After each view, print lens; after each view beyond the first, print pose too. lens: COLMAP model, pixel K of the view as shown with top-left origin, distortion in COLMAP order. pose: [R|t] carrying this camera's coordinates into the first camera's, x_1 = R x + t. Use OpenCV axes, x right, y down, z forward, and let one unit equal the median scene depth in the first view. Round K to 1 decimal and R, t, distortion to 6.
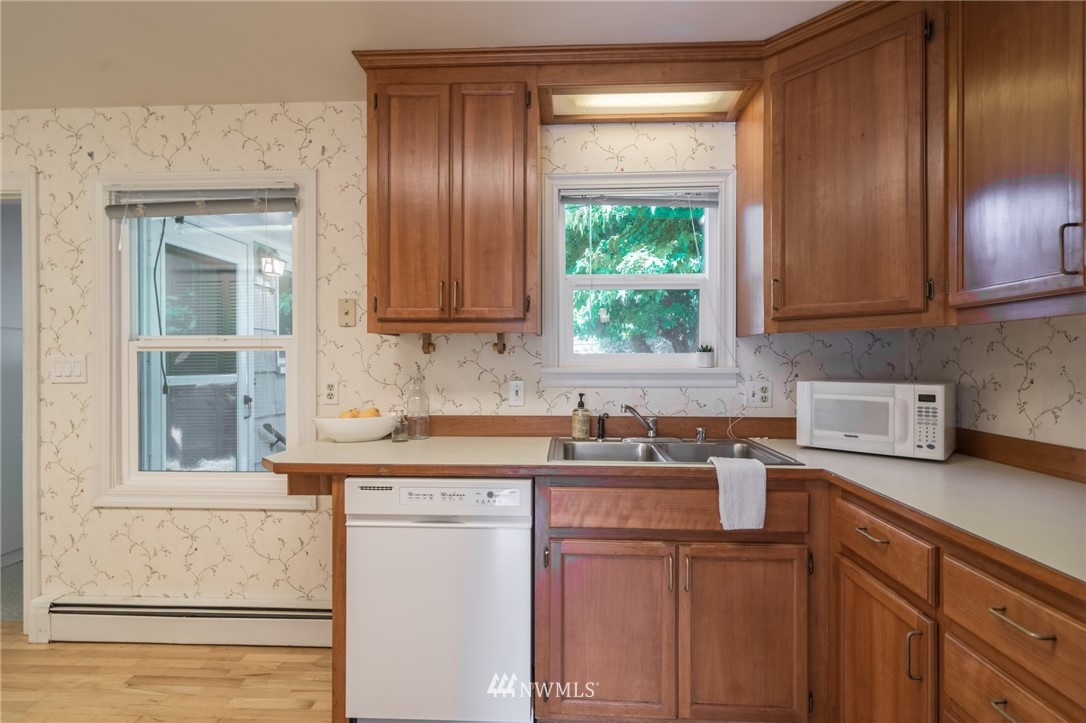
lens RADIAL K [[533.3, 0, 542.9], [0, 533.3, 363.9], [0, 0, 1]] dist [-0.001094, -0.000081]
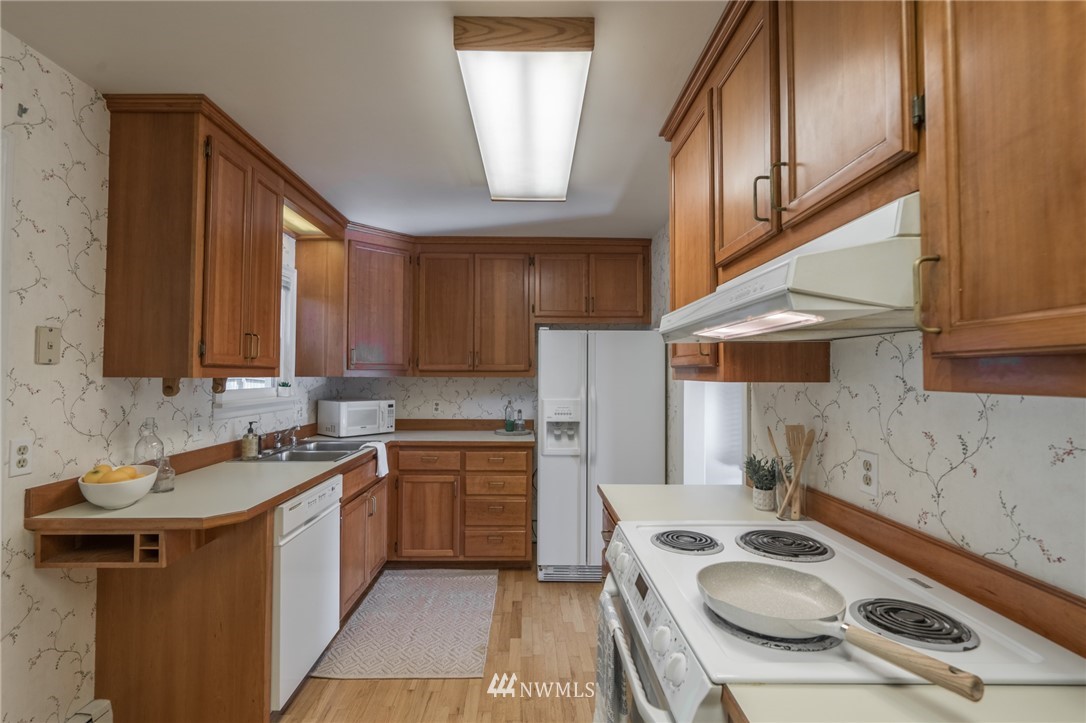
lens RADIAL K [[493.2, 0, 540.3], [0, 493.2, 361.2], [0, 0, 1]] dist [0.021348, 0.000848]
pose [[-0.069072, 0.025978, 0.997273, -1.170897], [0.000359, 0.999661, -0.026016, -0.058692], [-0.997612, -0.001439, -0.069058, 0.389139]]
